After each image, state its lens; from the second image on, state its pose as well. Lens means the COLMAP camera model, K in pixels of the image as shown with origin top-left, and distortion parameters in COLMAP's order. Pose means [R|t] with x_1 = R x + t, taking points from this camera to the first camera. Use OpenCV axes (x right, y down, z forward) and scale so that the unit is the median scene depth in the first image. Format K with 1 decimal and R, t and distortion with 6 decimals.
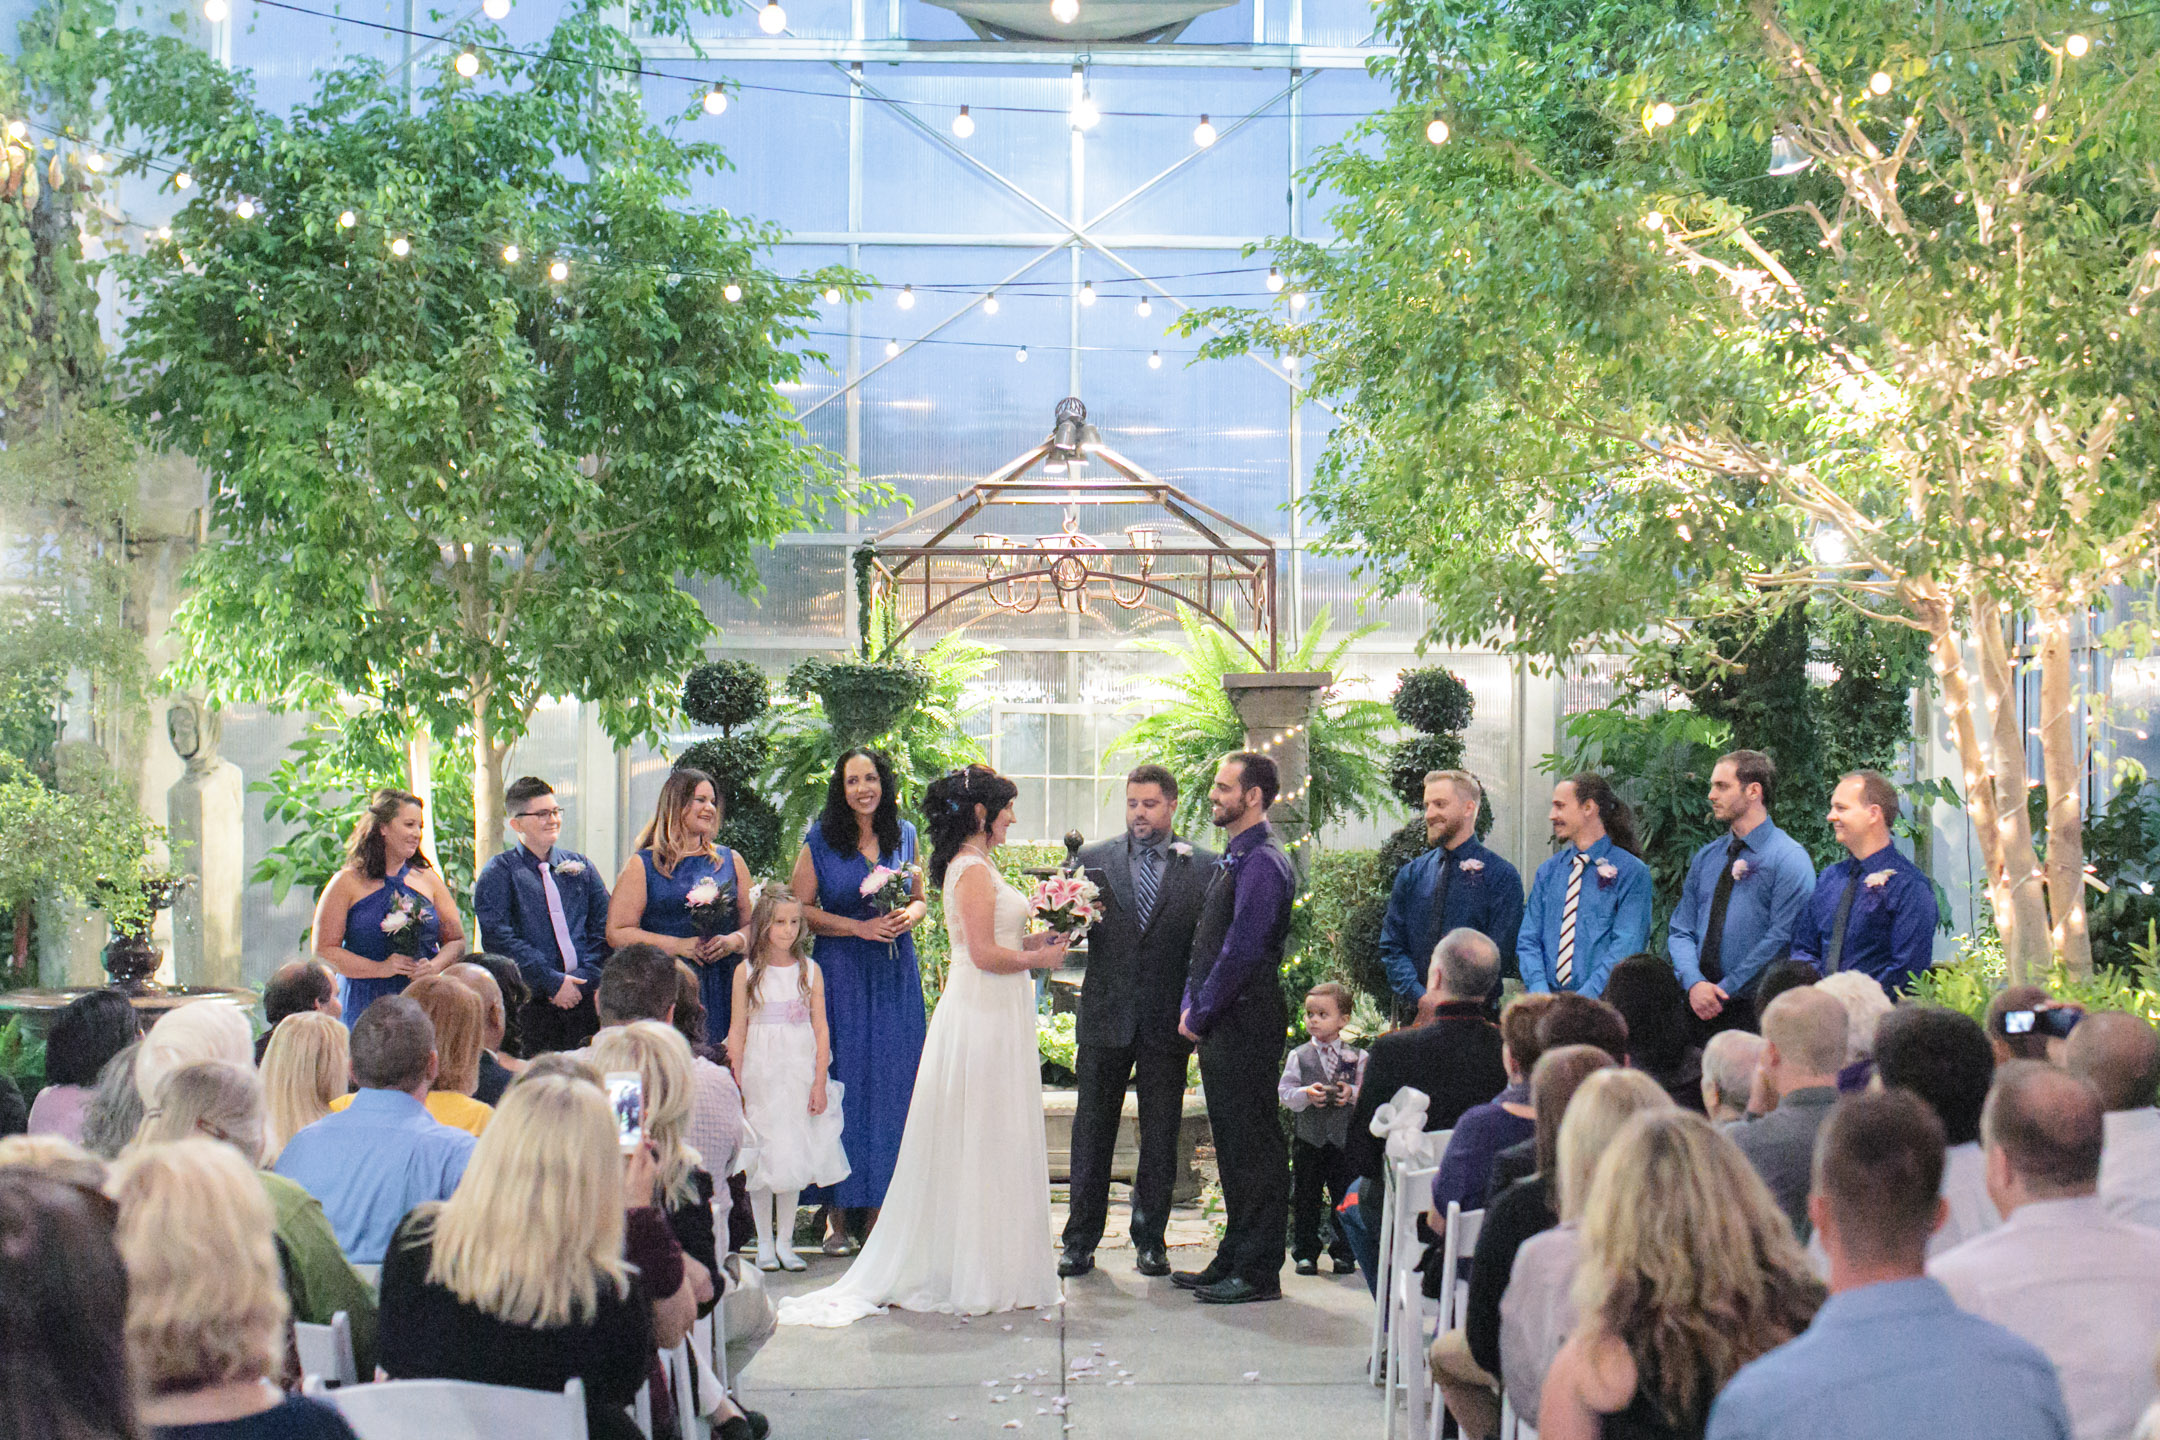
lens RADIAL K [[3244.6, 0, 1080.0], [0, 3244.6, 720.0], [0, 0, 1]] dist [-0.167949, 0.190246]
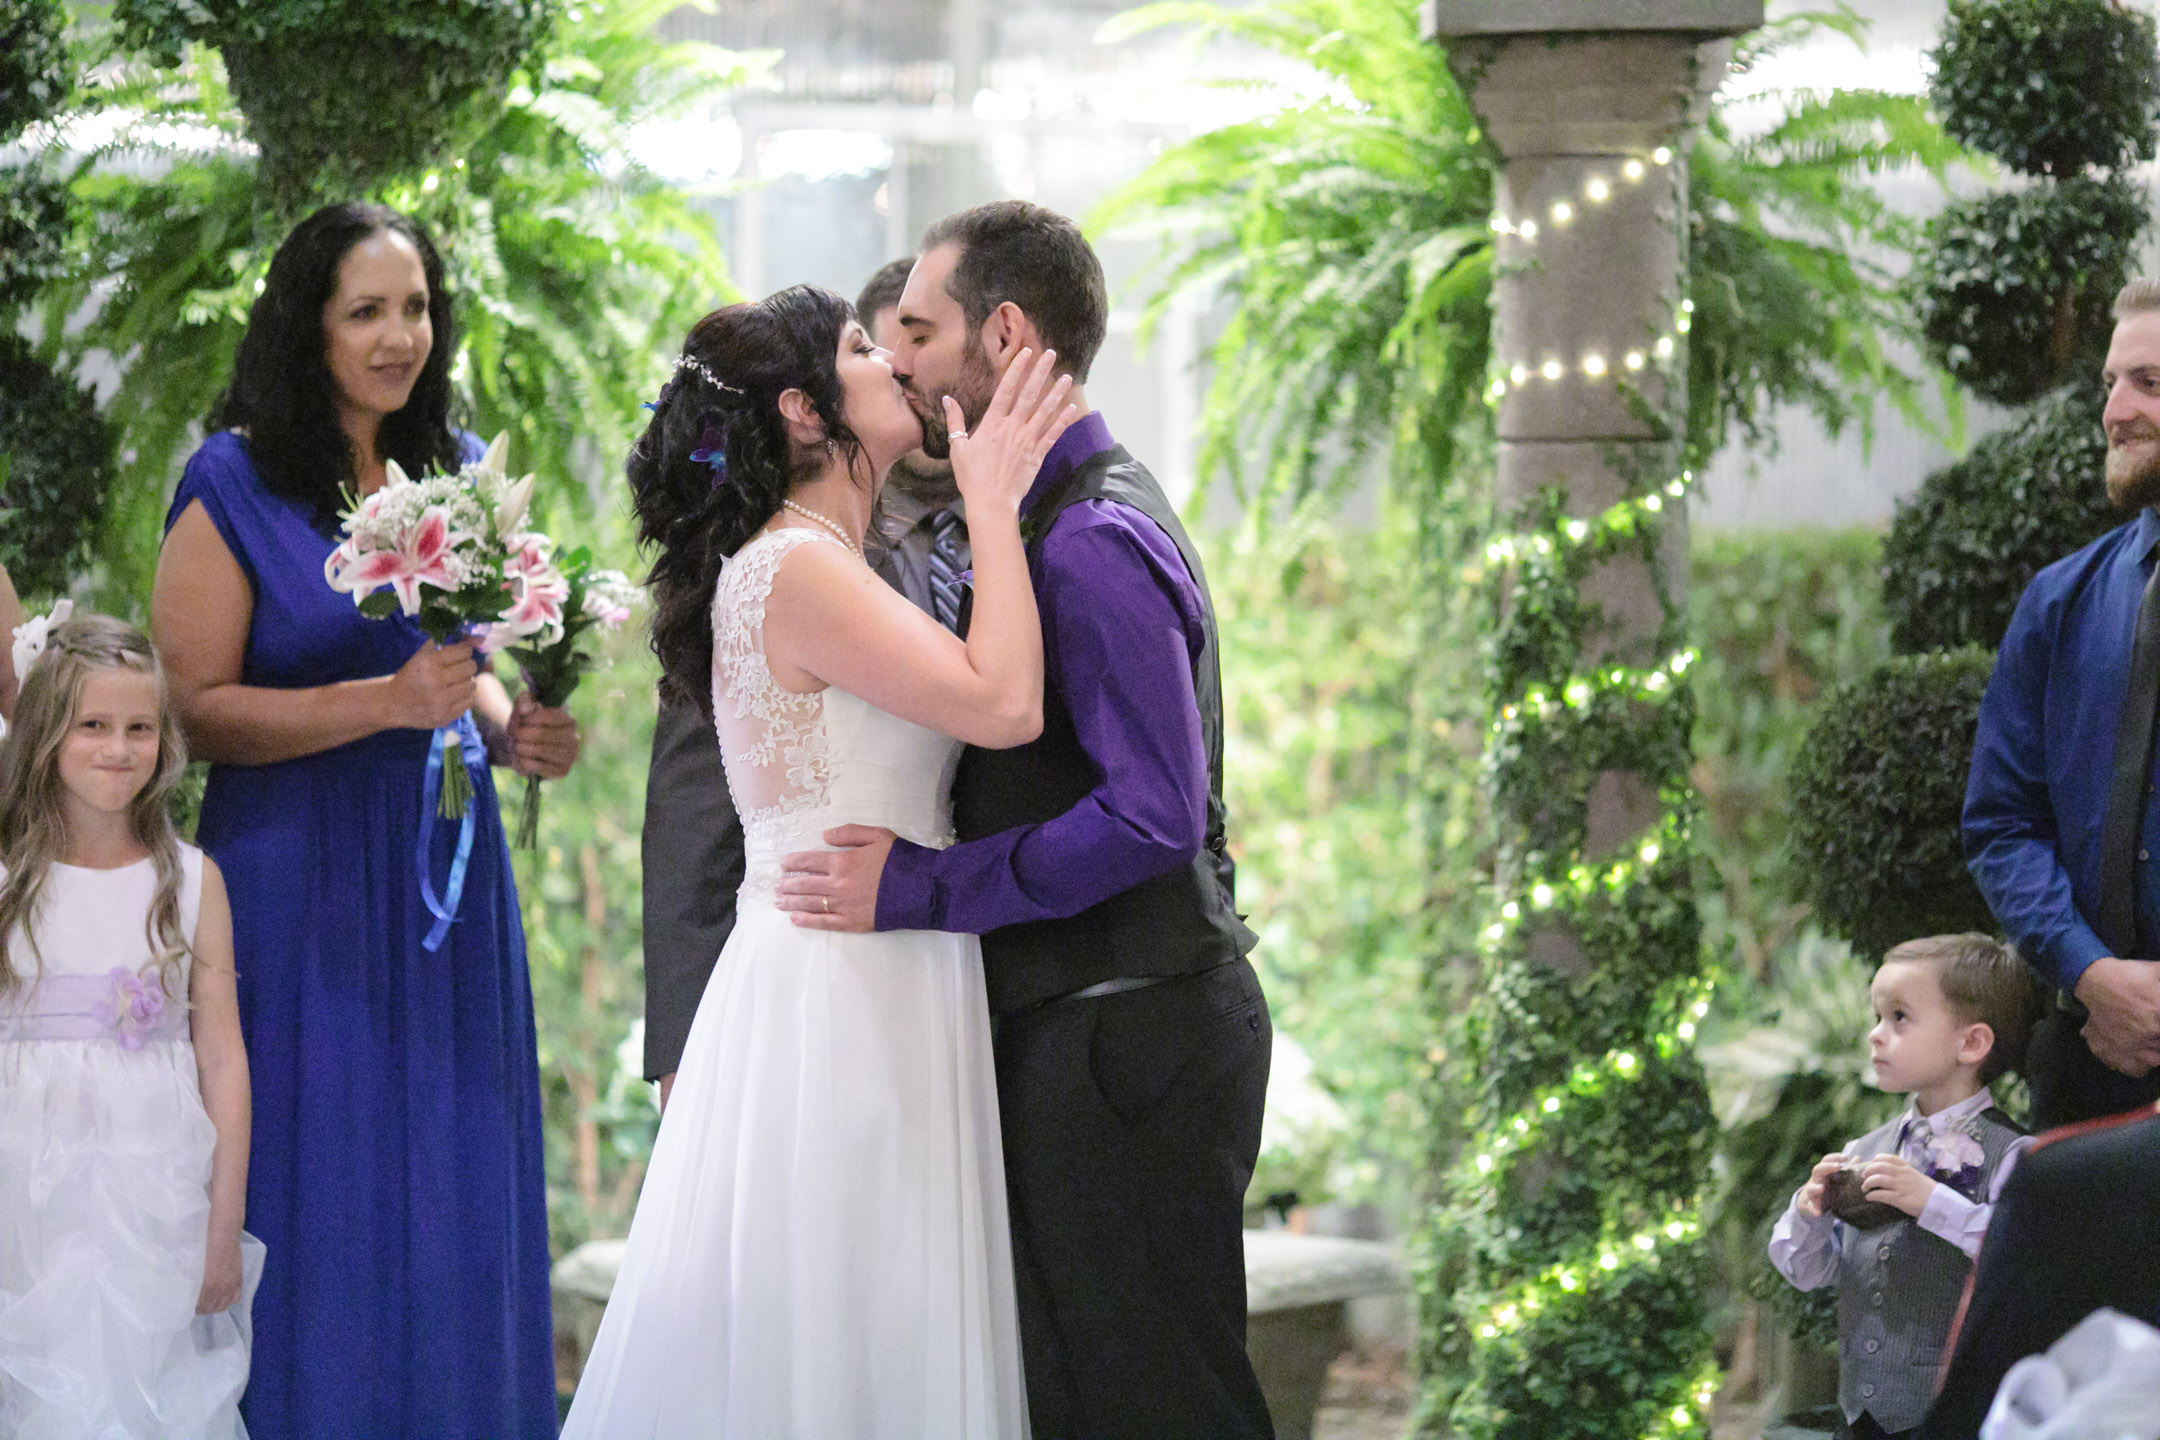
lens RADIAL K [[8117.3, 0, 1080.0], [0, 8117.3, 720.0], [0, 0, 1]] dist [0.291866, 4.639823]
pose [[0.999888, 0.002932, 0.014673, -0.003880], [-0.003846, 0.998029, 0.062630, 0.007617], [-0.014460, -0.062680, 0.997929, 0.154355]]
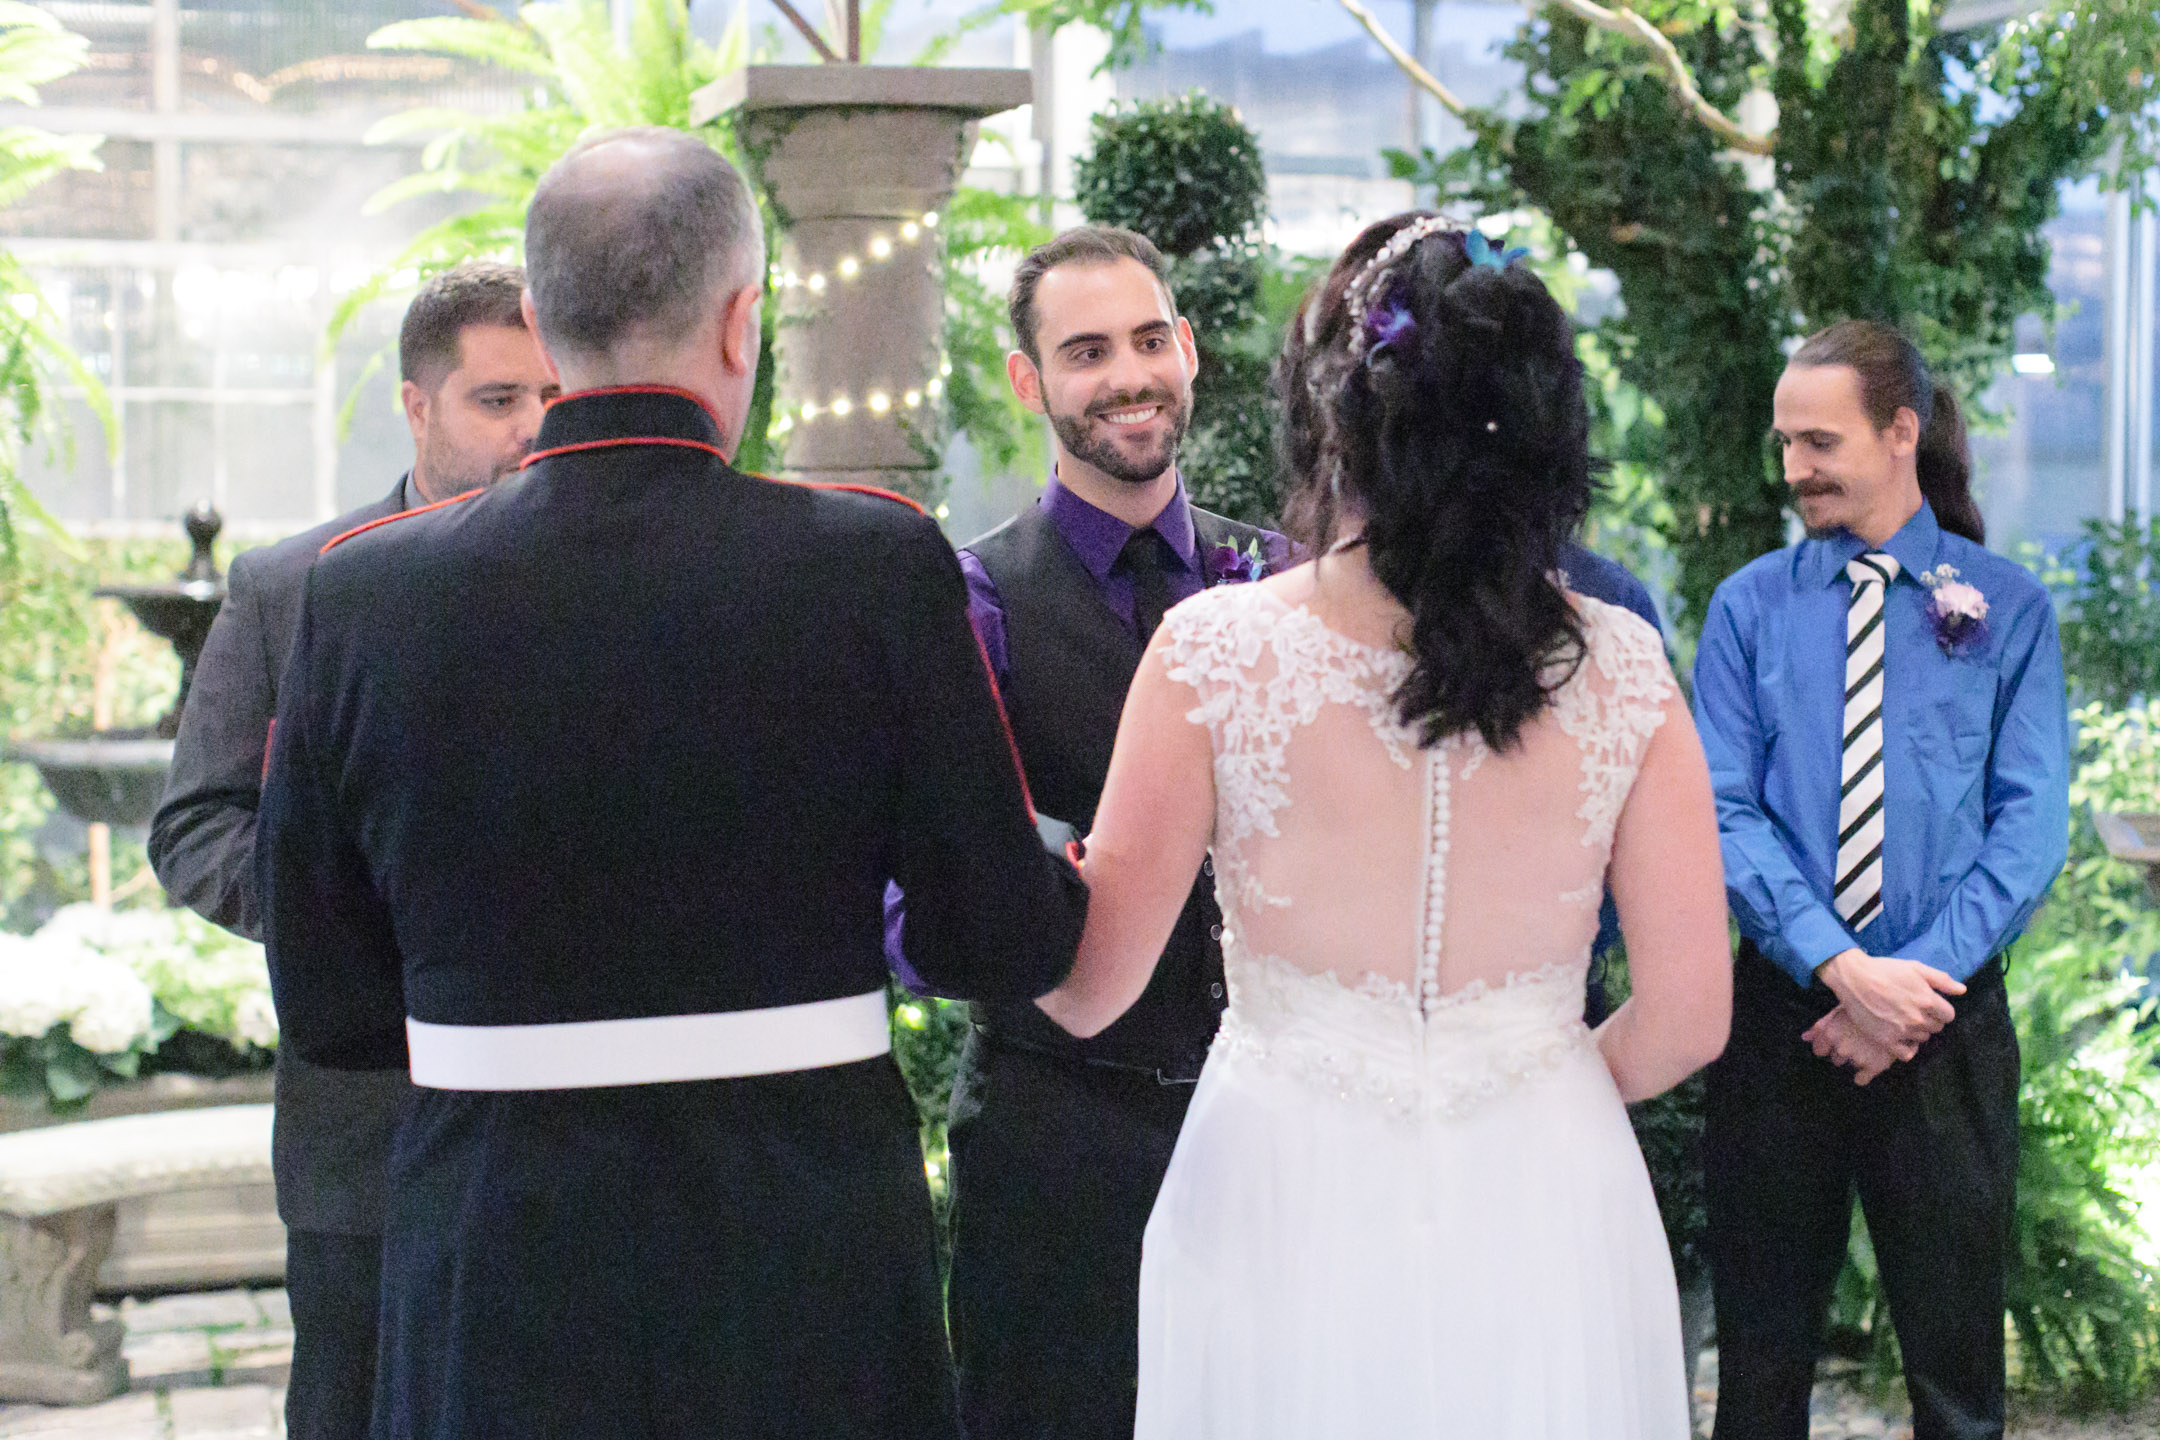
lens RADIAL K [[3244.6, 0, 1080.0], [0, 3244.6, 720.0], [0, 0, 1]] dist [-0.167949, 0.190246]
pose [[0.944480, -0.024743, 0.327636, -0.038793], [-0.007502, 0.995277, 0.096787, 0.022652], [-0.328483, -0.093871, 0.939833, 0.600570]]
